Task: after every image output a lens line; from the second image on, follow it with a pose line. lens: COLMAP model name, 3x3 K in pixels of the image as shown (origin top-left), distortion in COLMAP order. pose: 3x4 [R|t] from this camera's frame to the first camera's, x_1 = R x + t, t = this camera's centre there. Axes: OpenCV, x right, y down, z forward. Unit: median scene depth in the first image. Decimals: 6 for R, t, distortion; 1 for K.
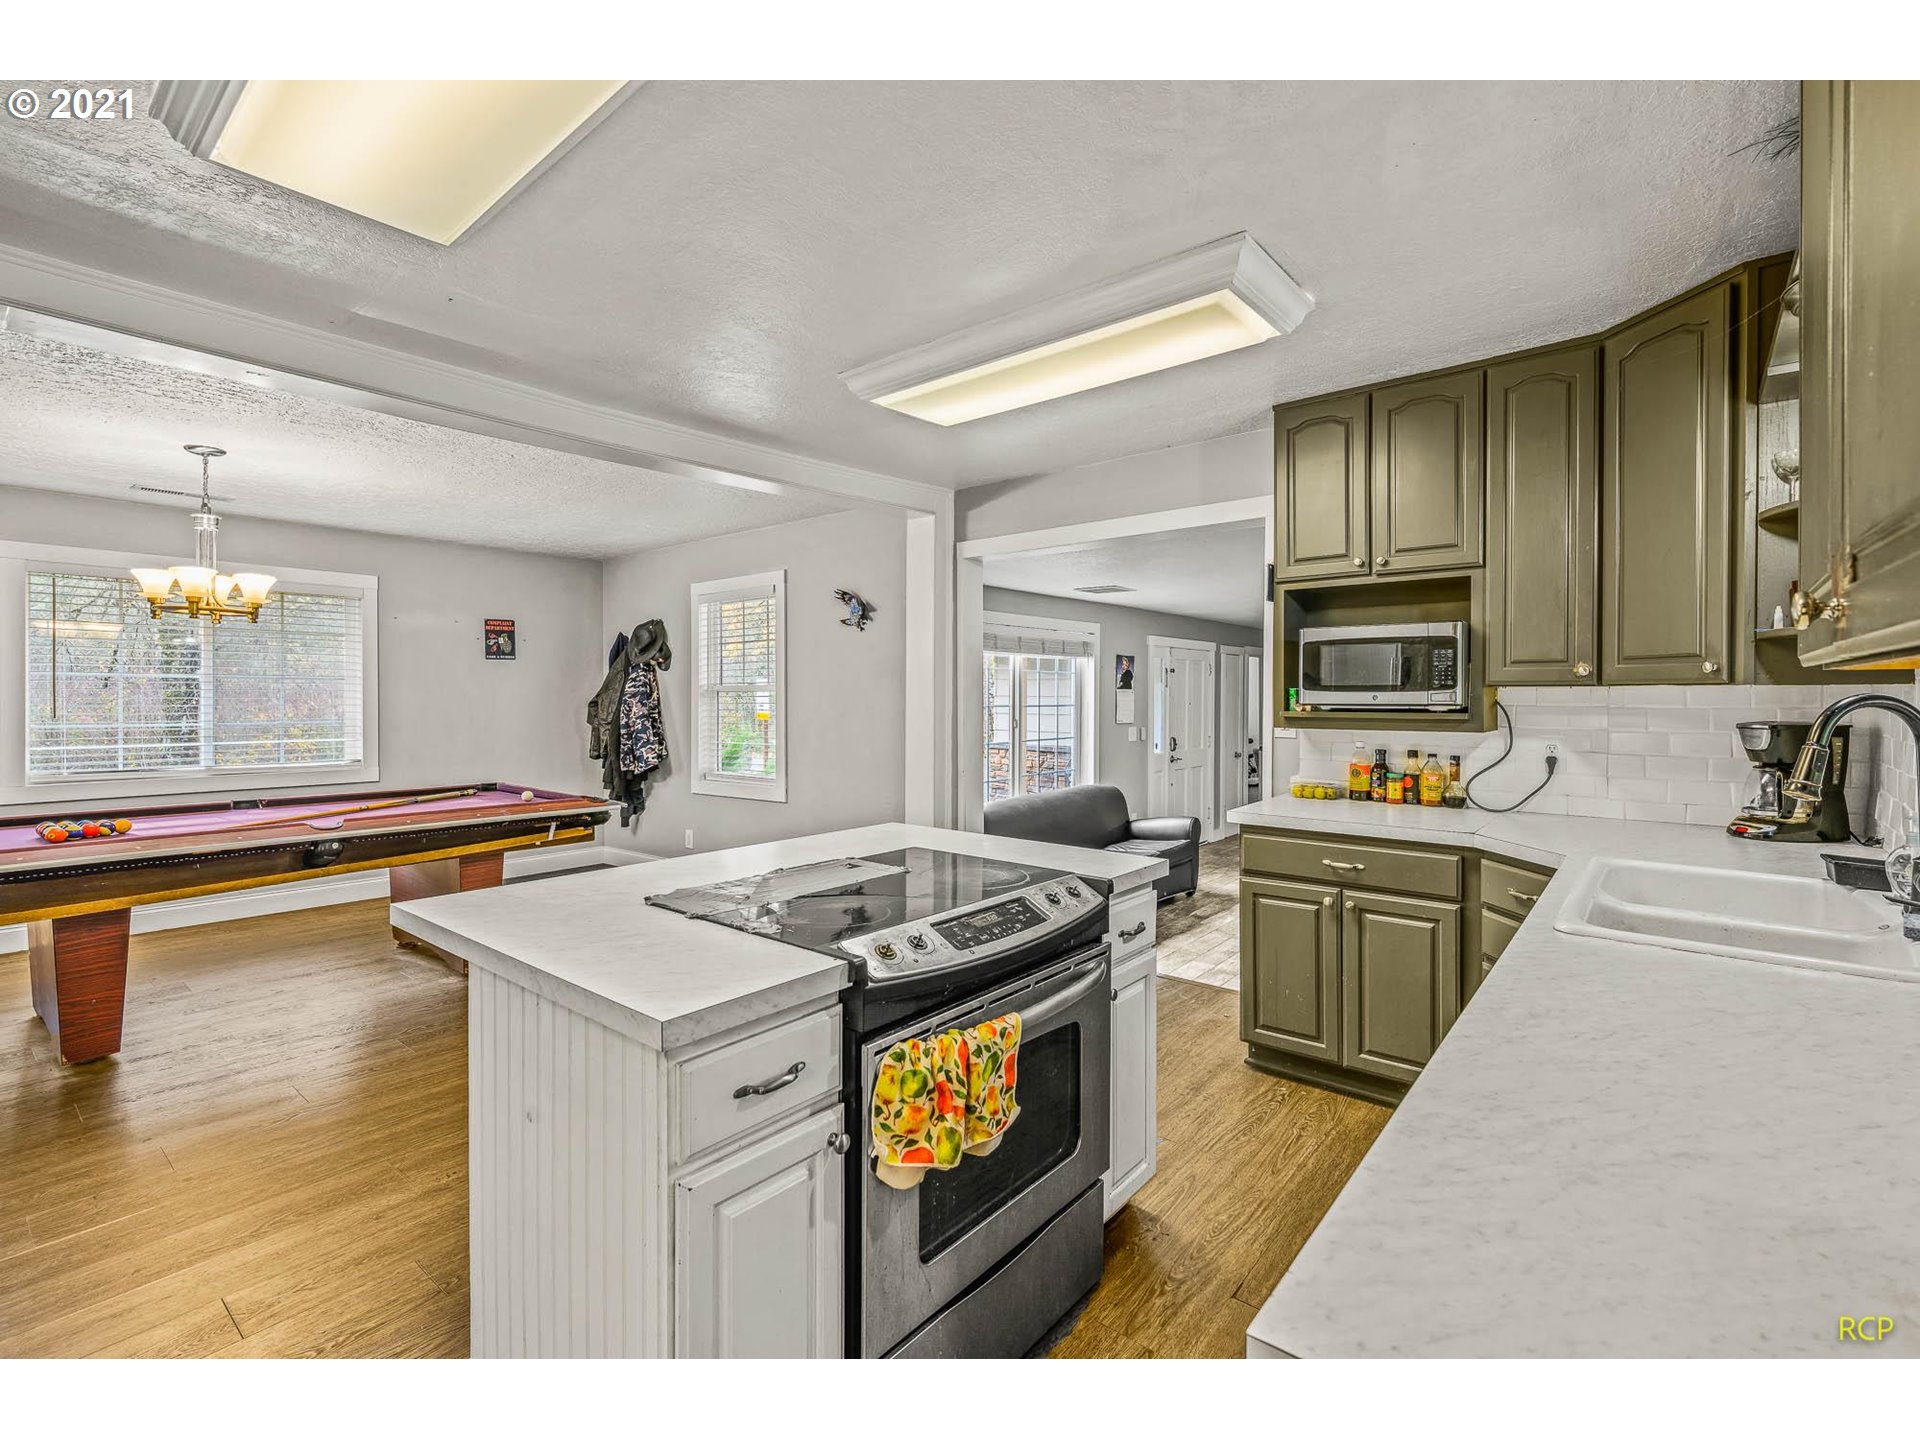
lens RADIAL K [[845.1, 0, 963.3], [0, 845.1, 699.2], [0, 0, 1]] dist [0.002473, 0.000117]
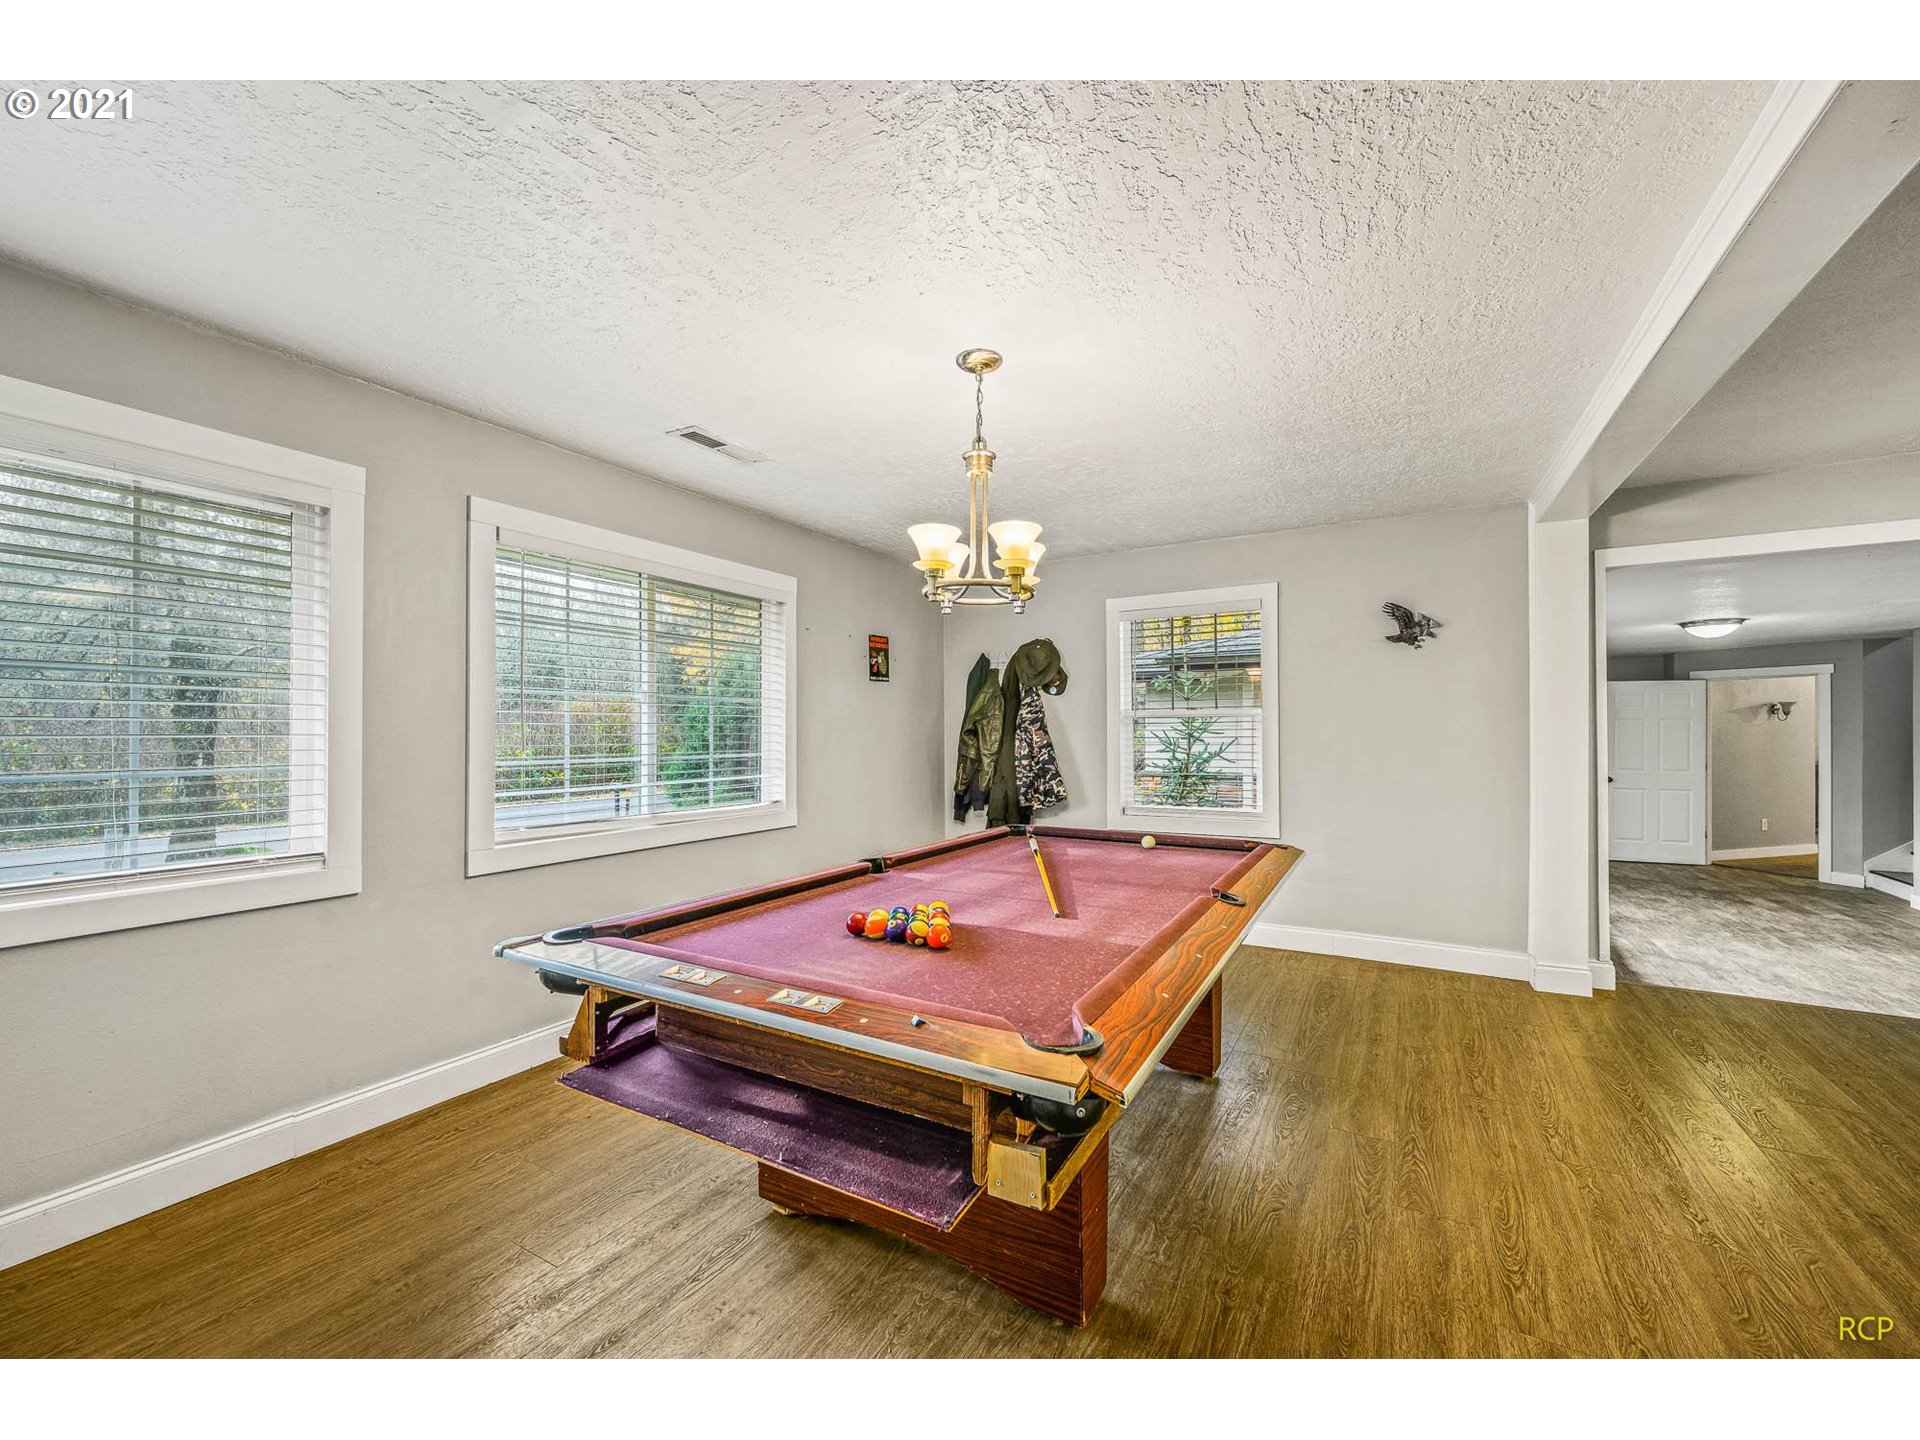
lens RADIAL K [[759.3, 0, 950.6], [0, 759.3, 721.7], [0, 0, 1]] dist [0.000837, 0.000161]
pose [[0.988629, 0.001521, 0.150366, -0.603636], [0.001673, 0.999776, -0.021116, 0.011938], [-0.150364, 0.021127, 0.988405, 0.217823]]
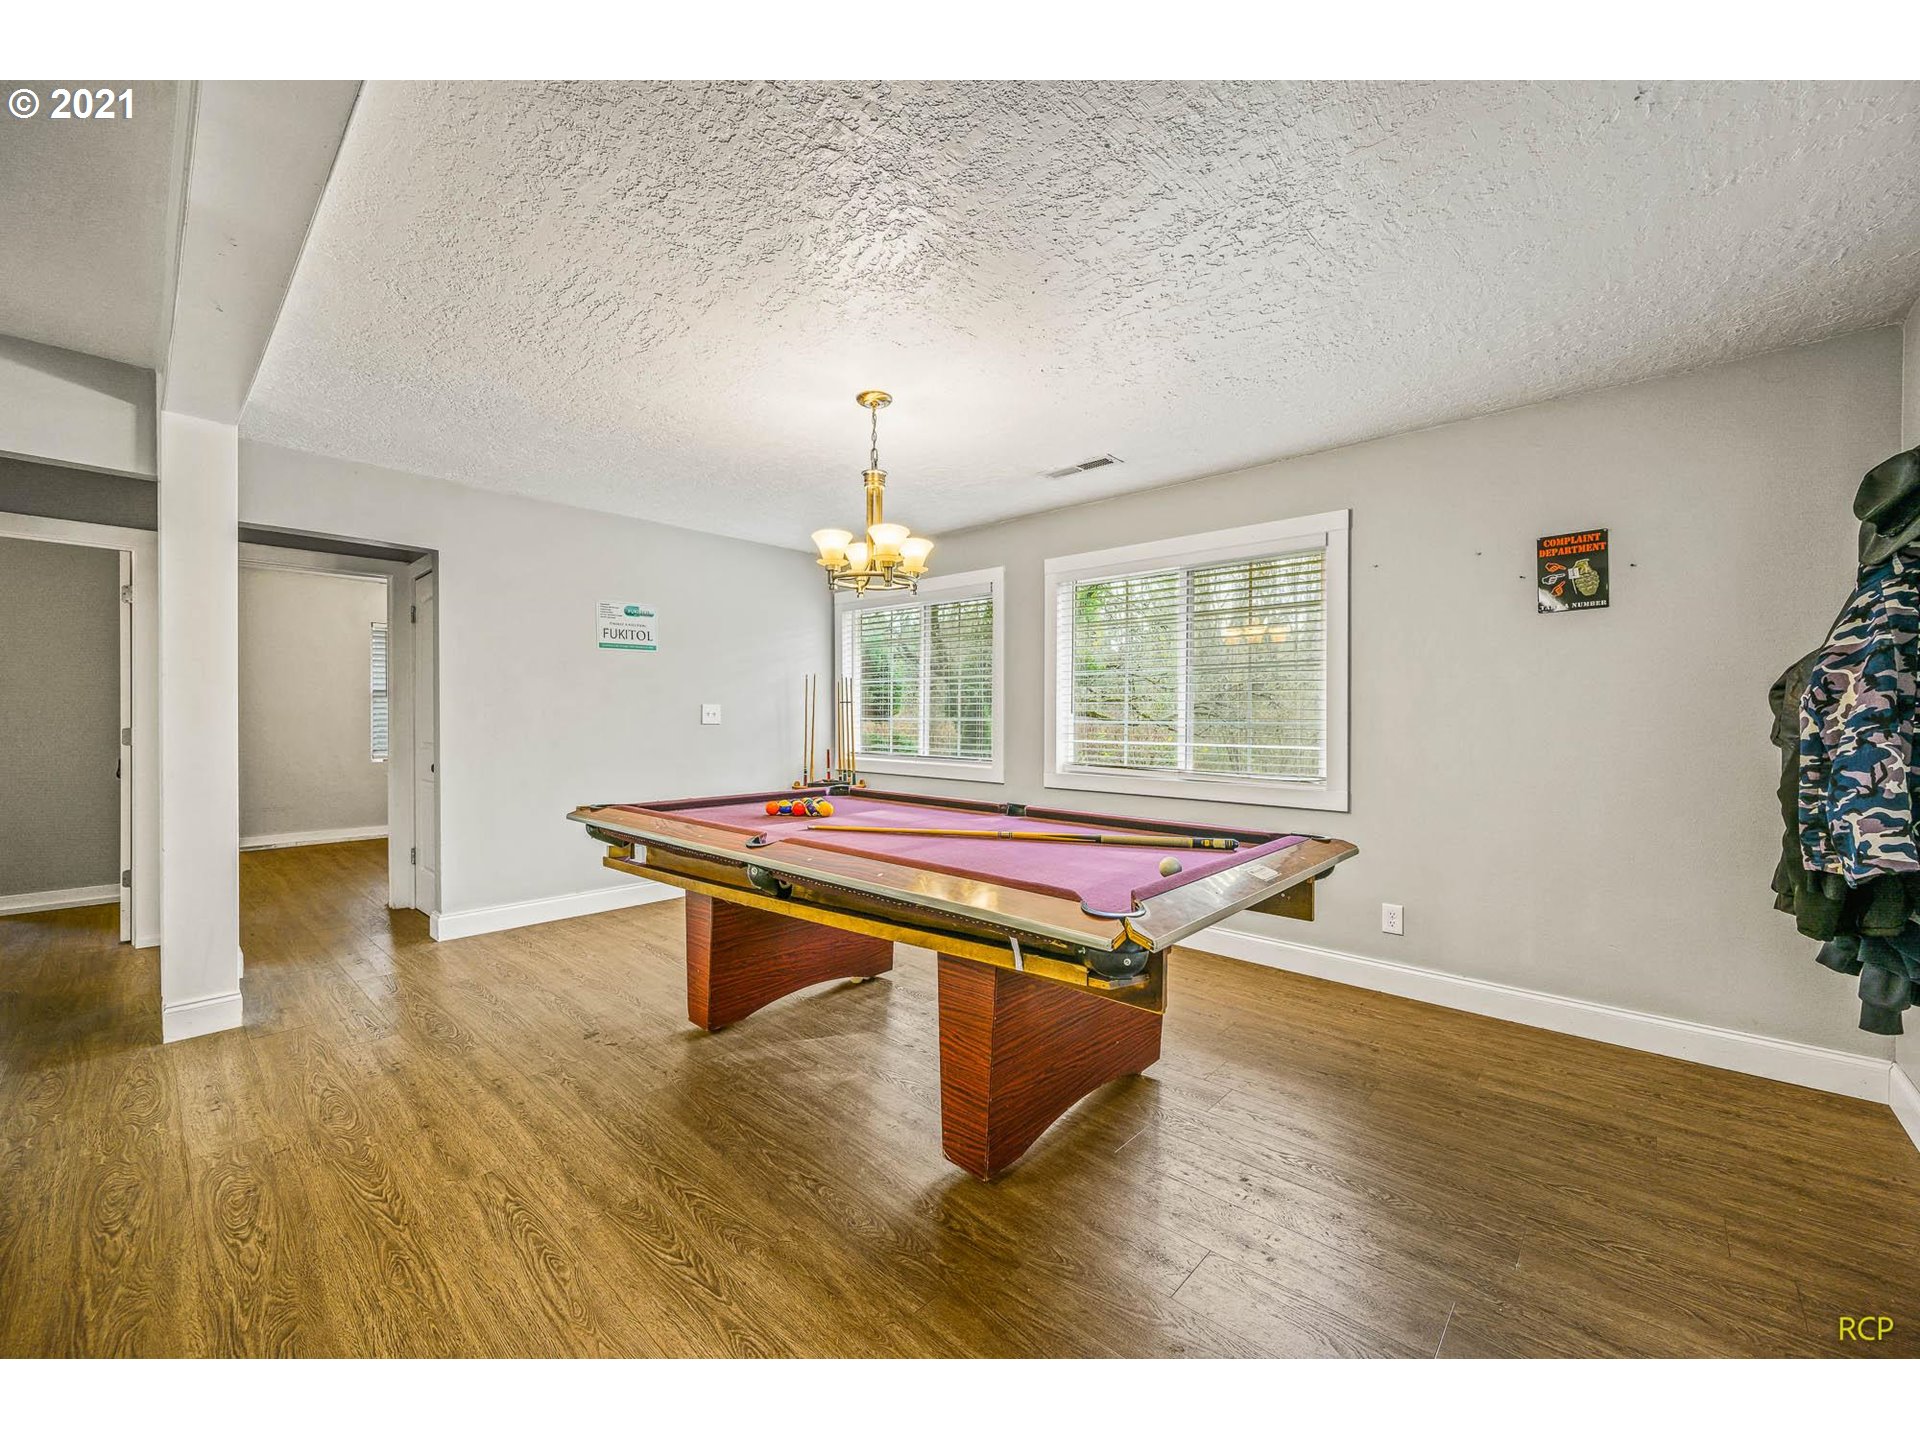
lens RADIAL K [[759.3, 0, 956.2], [0, 759.3, 724.6], [0, 0, 1]] dist [0.000837, 0.000161]
pose [[-0.060097, 0.004530, -0.998182, -0.061981], [-0.008115, 0.999954, 0.005026, 0.024332], [0.998160, 0.008403, -0.060057, 0.665091]]
